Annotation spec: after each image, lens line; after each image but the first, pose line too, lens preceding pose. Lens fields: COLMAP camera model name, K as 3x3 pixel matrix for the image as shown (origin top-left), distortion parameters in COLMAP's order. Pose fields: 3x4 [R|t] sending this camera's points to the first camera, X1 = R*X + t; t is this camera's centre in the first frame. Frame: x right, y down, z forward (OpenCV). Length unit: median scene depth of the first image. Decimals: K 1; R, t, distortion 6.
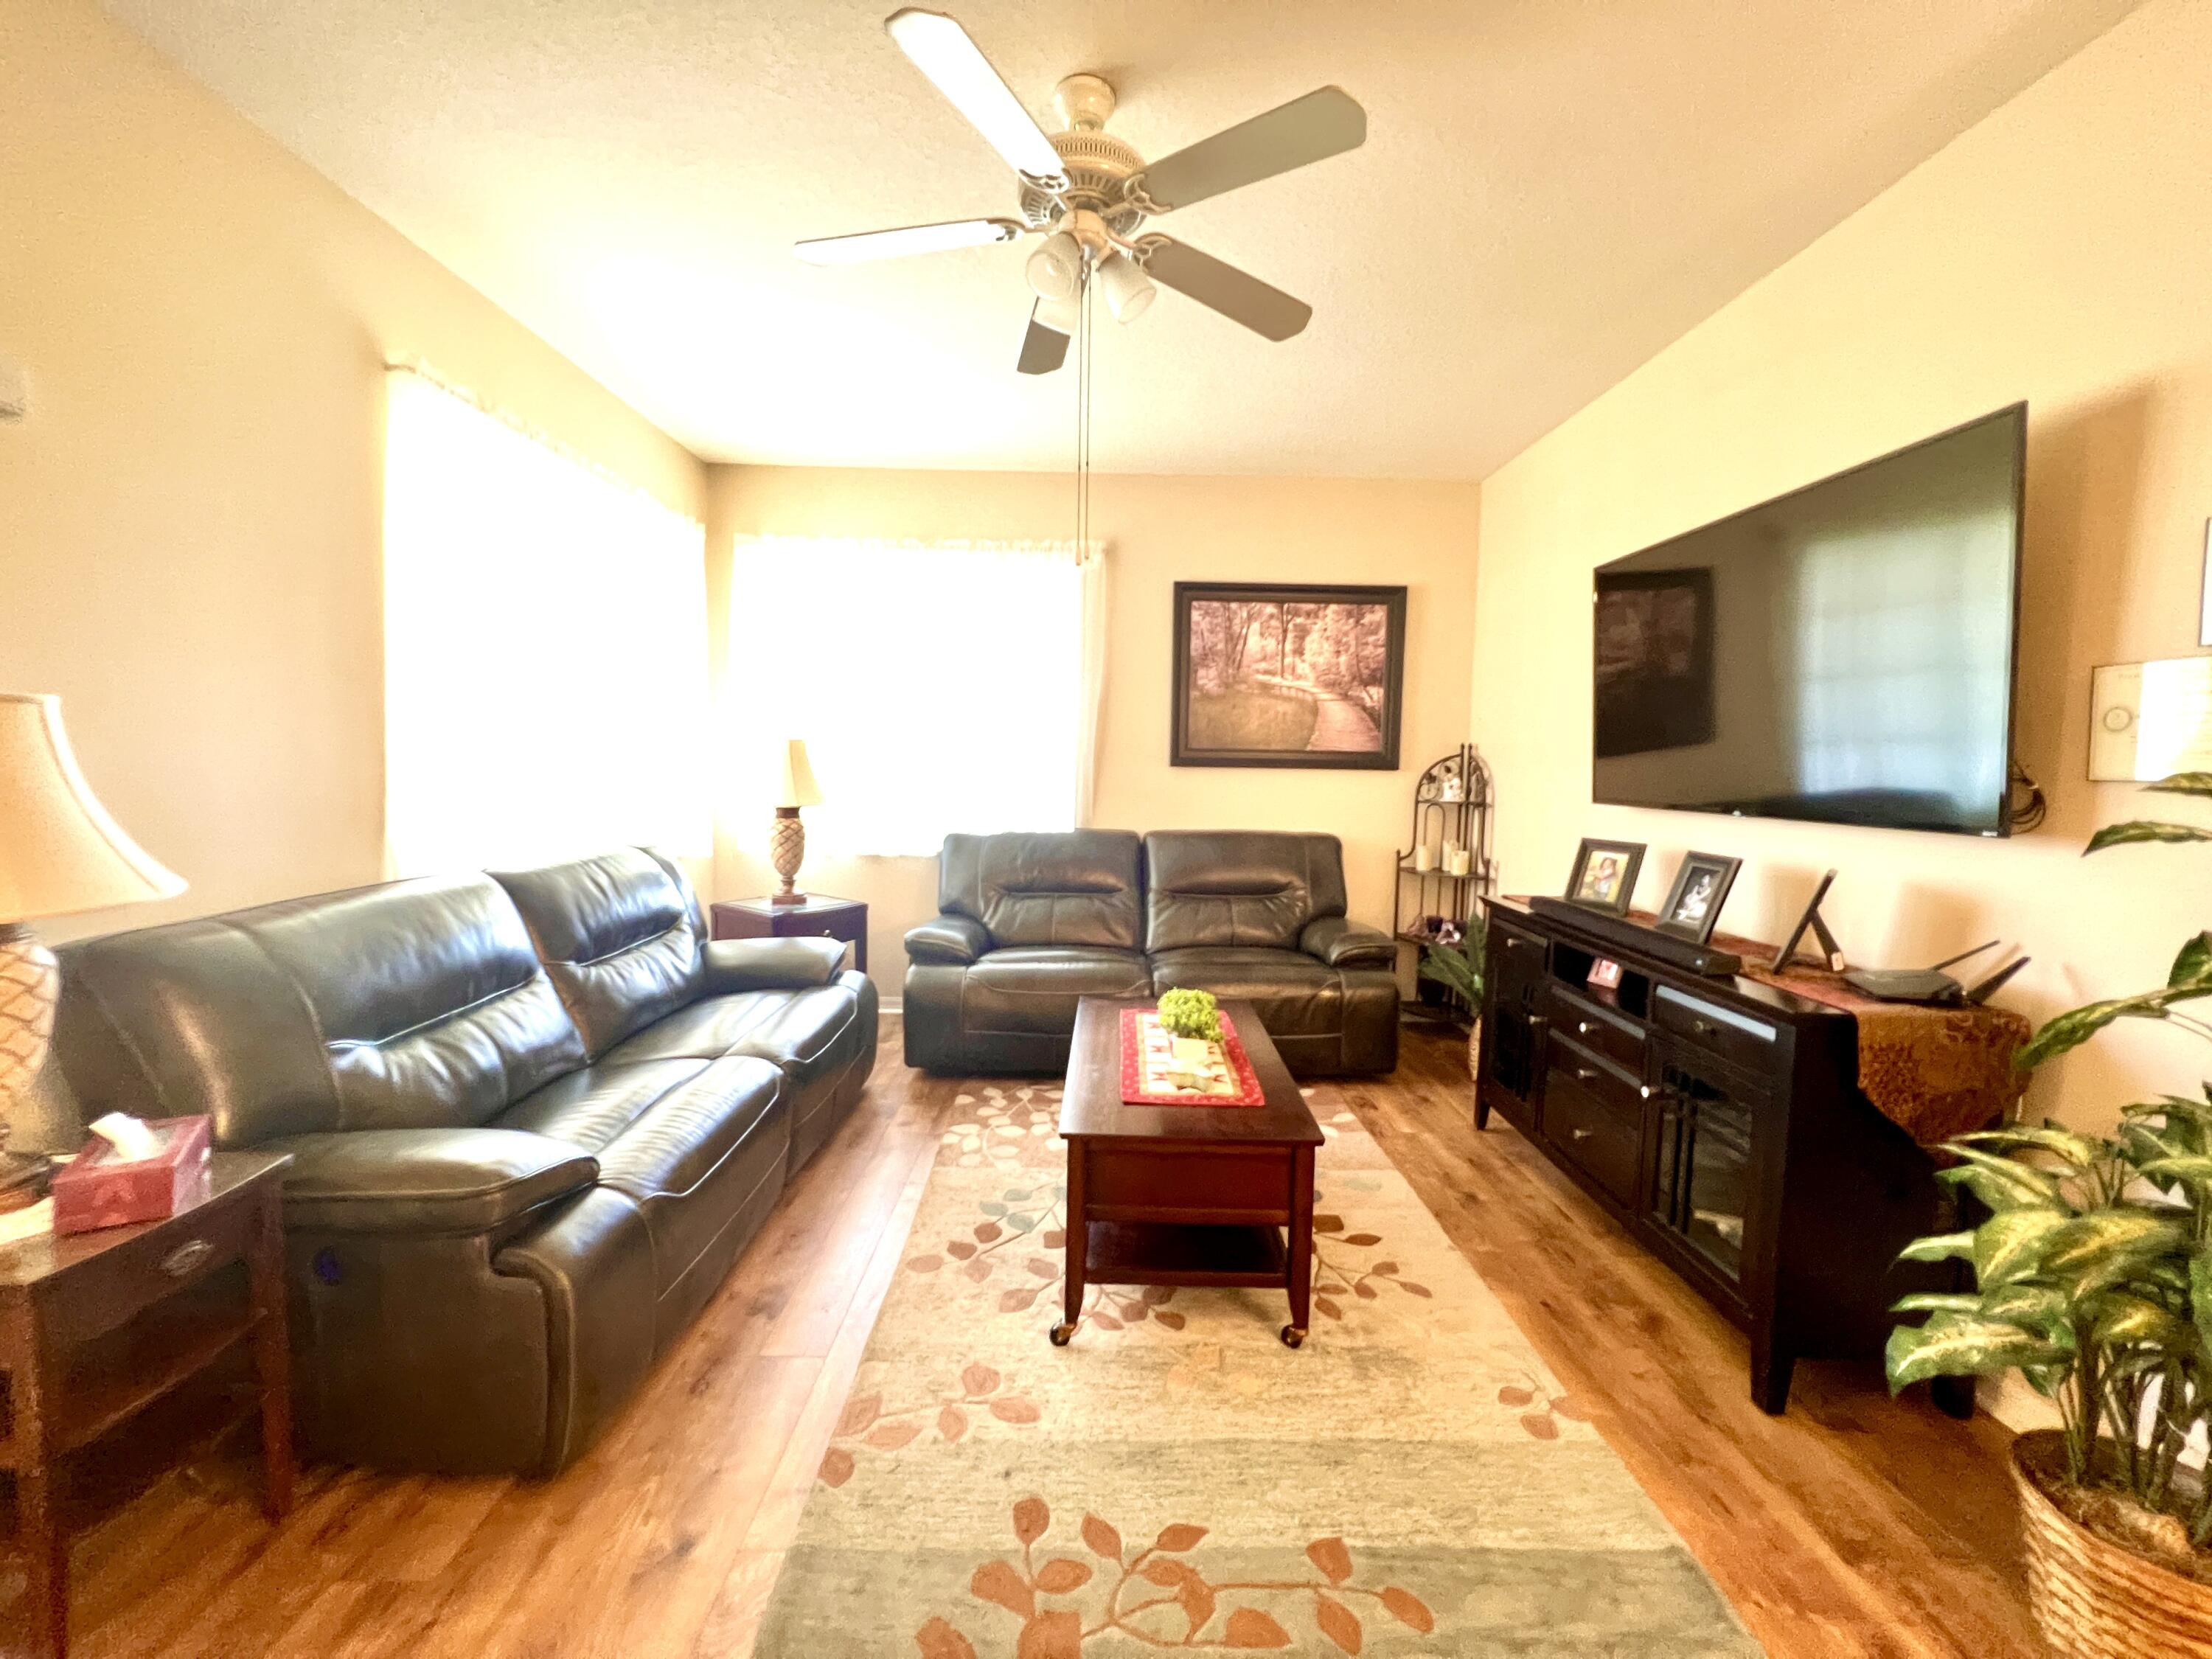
lens RADIAL K [[886.8, 0, 1103.1], [0, 886.8, 821.6], [0, 0, 1]] dist [-0.000329, 0.000740]
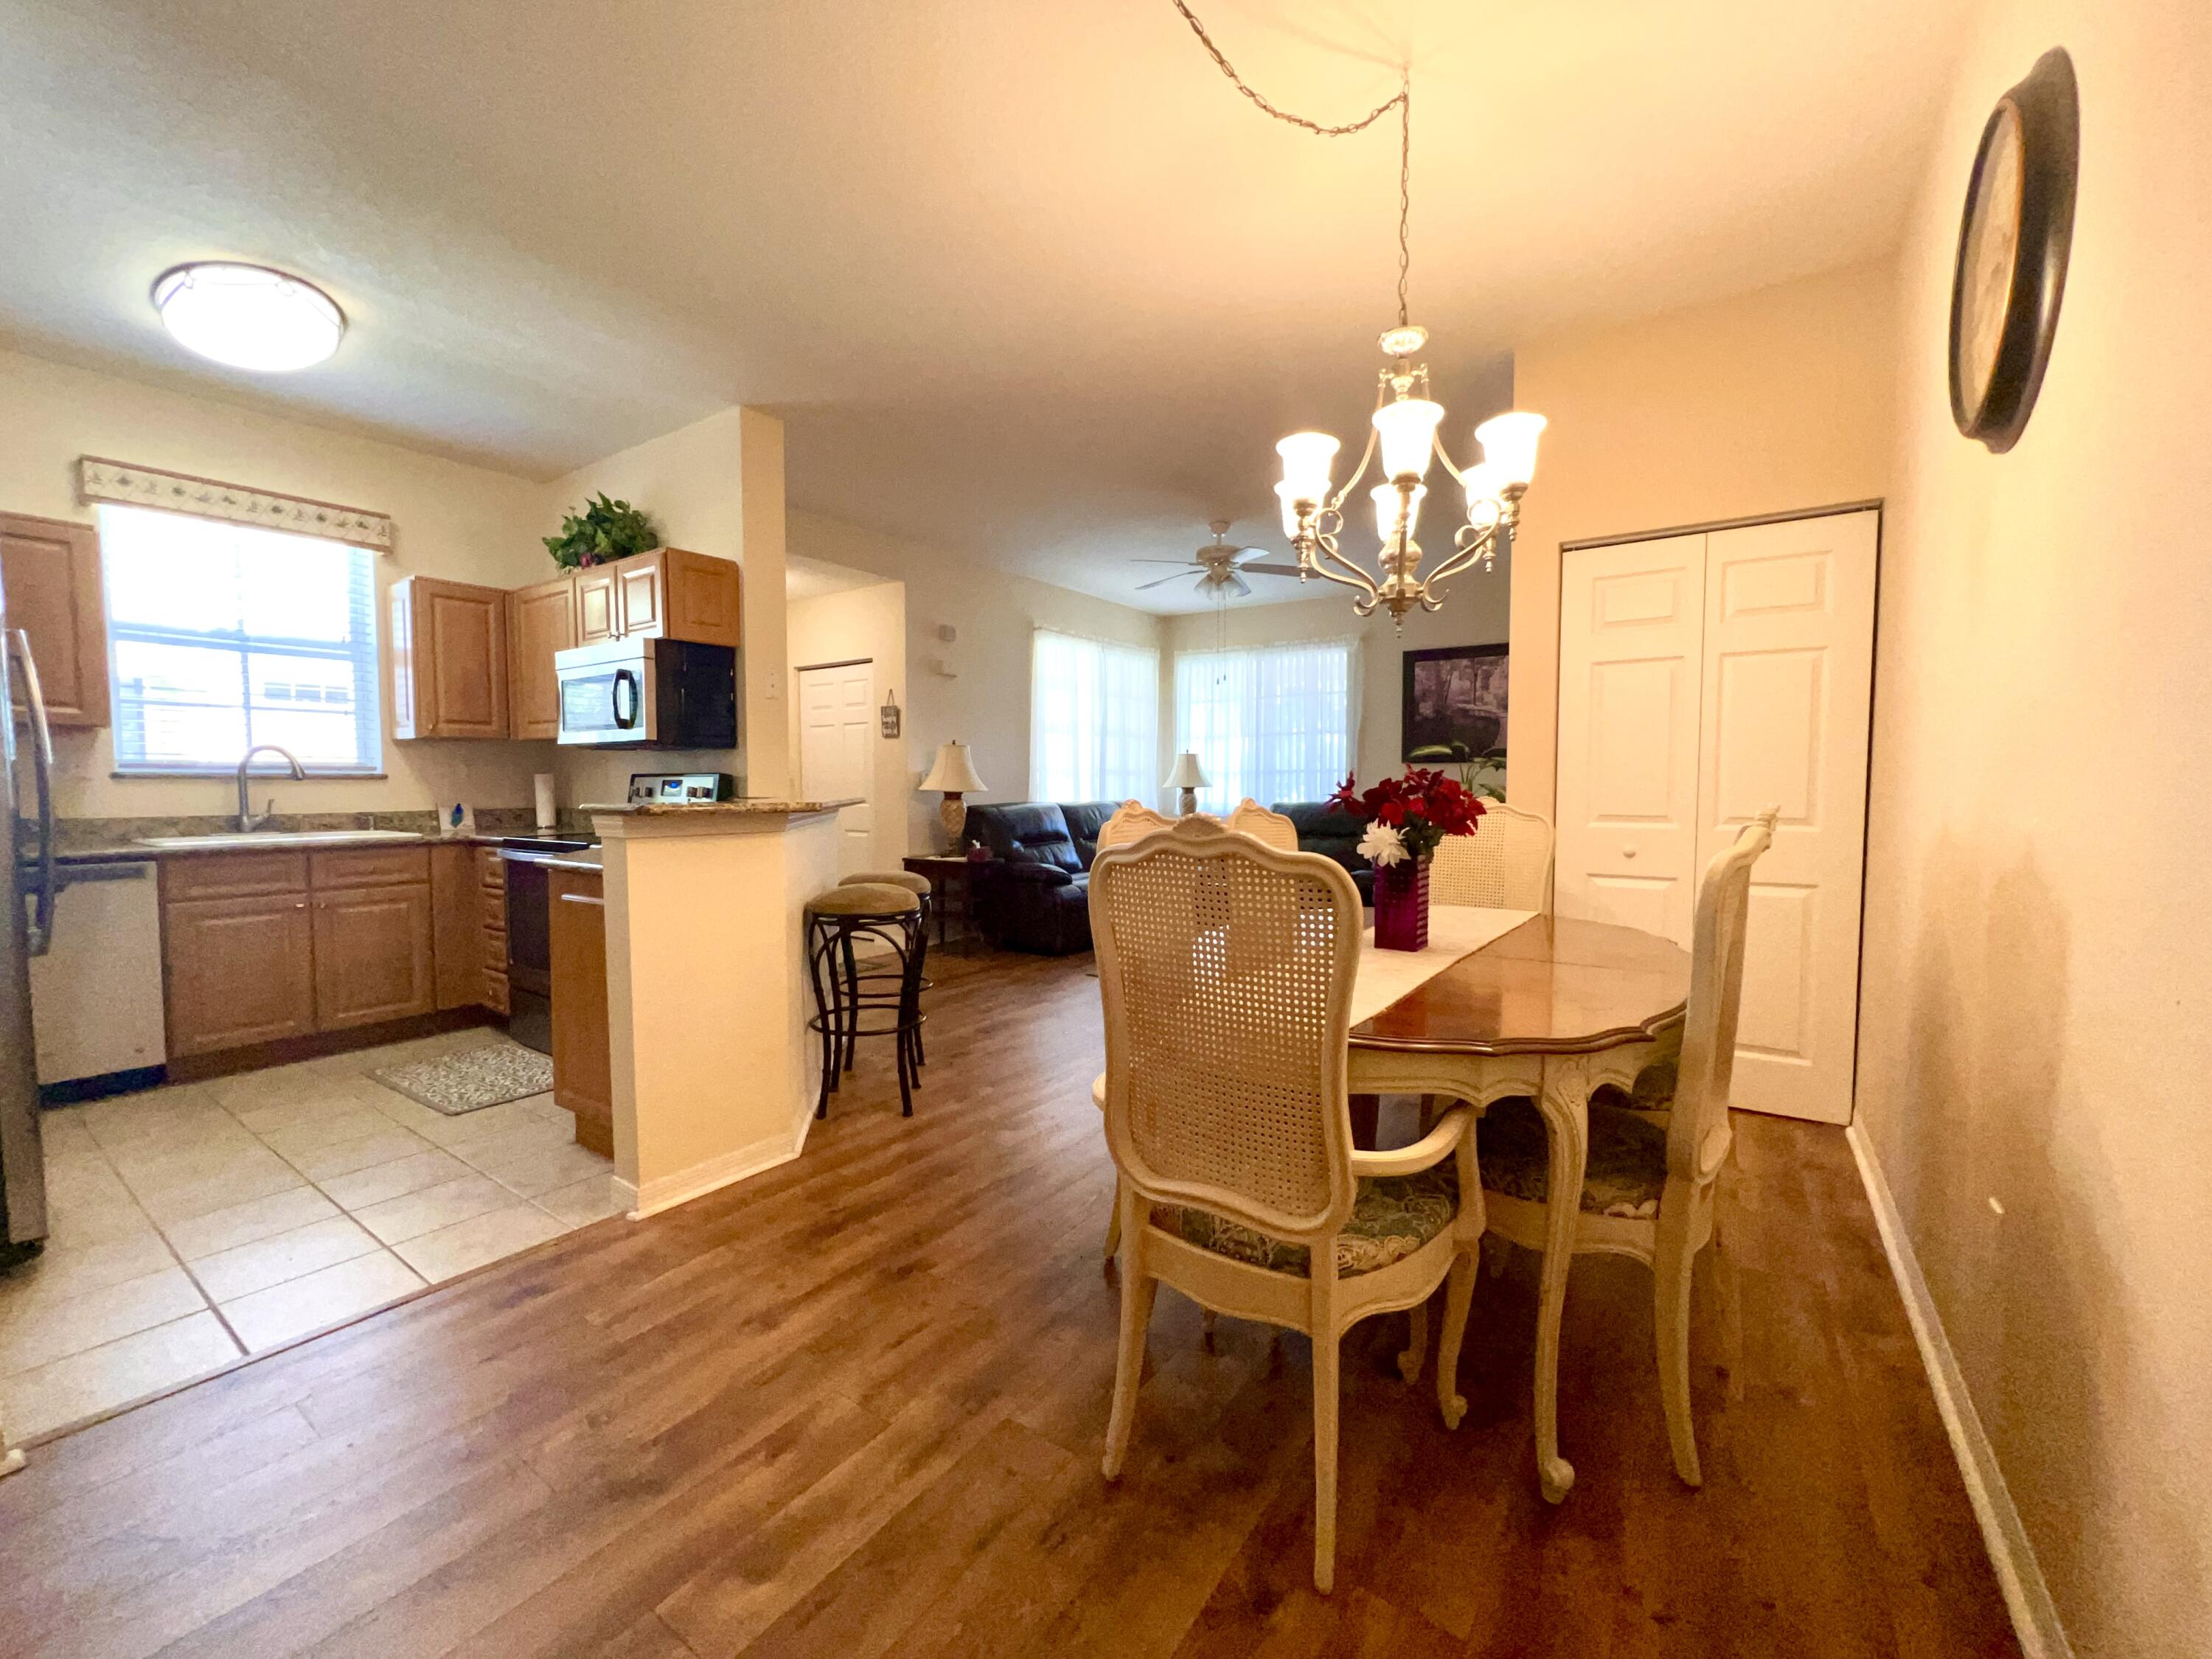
lens RADIAL K [[893.6, 0, 1100.9], [0, 893.6, 830.7], [0, 0, 1]] dist [-0.000909, -0.000020]
pose [[0.810345, 0.010771, -0.585854, 0.949671], [-0.021605, 0.999700, -0.011504, 0.149953], [0.585555, 0.021979, 0.810335, -1.065592]]
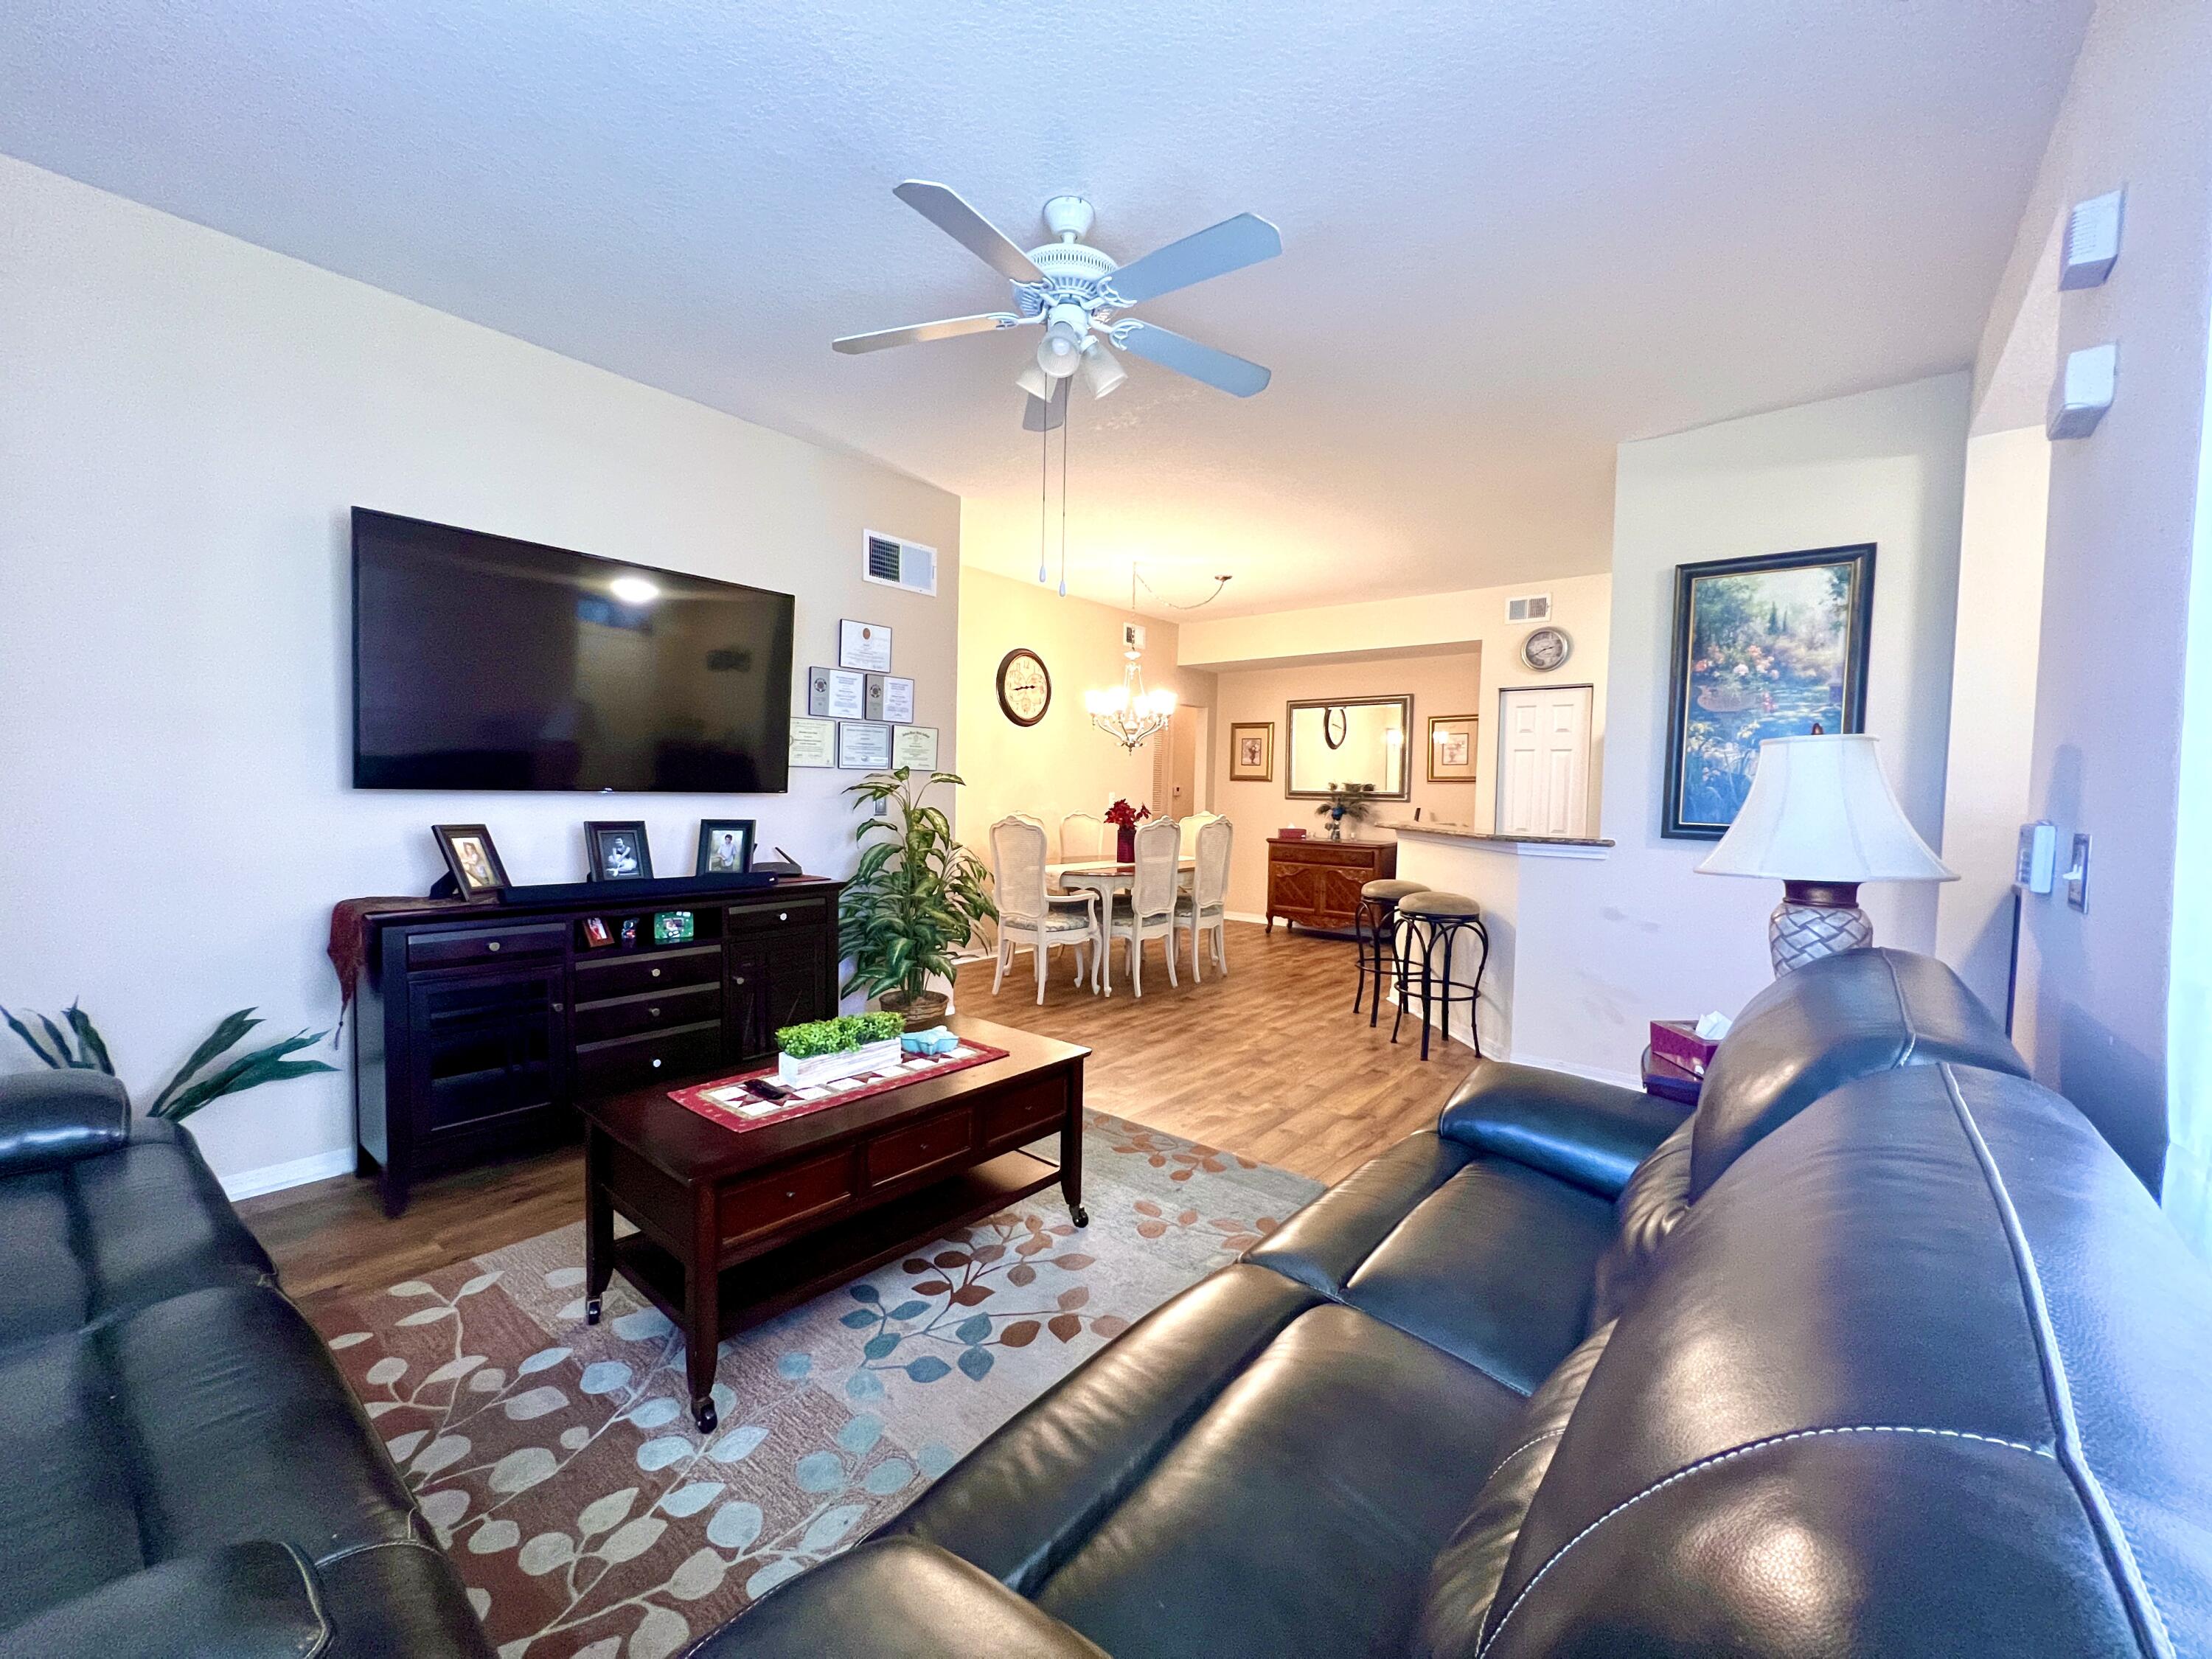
lens RADIAL K [[886.8, 0, 1102.4], [0, 886.8, 824.5], [0, 0, 1]] dist [-0.000329, 0.000740]
pose [[-0.770439, -0.065762, 0.634112, -0.693380], [0.002686, 0.994322, 0.106382, -0.094986], [-0.637508, 0.083664, -0.765888, 1.574002]]
